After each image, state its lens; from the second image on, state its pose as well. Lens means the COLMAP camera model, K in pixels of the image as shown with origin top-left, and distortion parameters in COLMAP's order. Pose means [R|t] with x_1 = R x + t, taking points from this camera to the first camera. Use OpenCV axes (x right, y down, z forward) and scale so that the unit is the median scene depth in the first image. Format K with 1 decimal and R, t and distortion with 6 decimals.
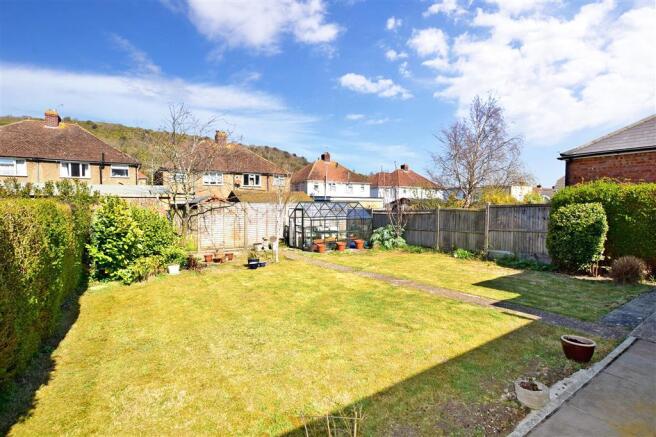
lens RADIAL K [[310.4, 0, 328.0], [0, 310.4, 218.5], [0, 0, 1]] dist [-0.001276, -0.000148]
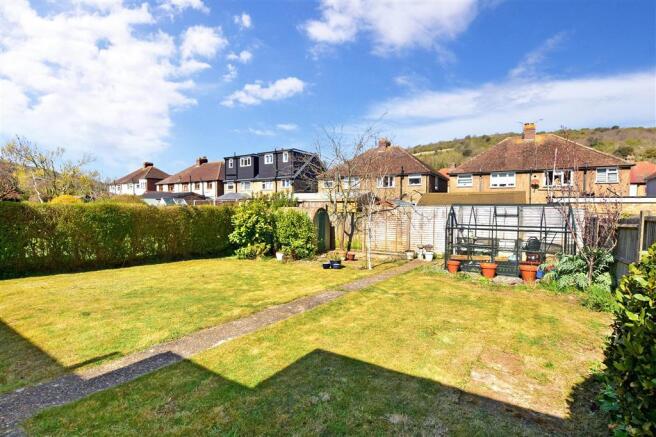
lens RADIAL K [[310.4, 0, 328.0], [0, 310.4, 218.5], [0, 0, 1]] dist [-0.001276, -0.000148]
pose [[0.451725, 0.035479, -0.891451, 0.241599], [-0.050931, 0.998605, 0.013936, -0.006825], [0.890702, 0.039107, 0.452902, 0.186732]]
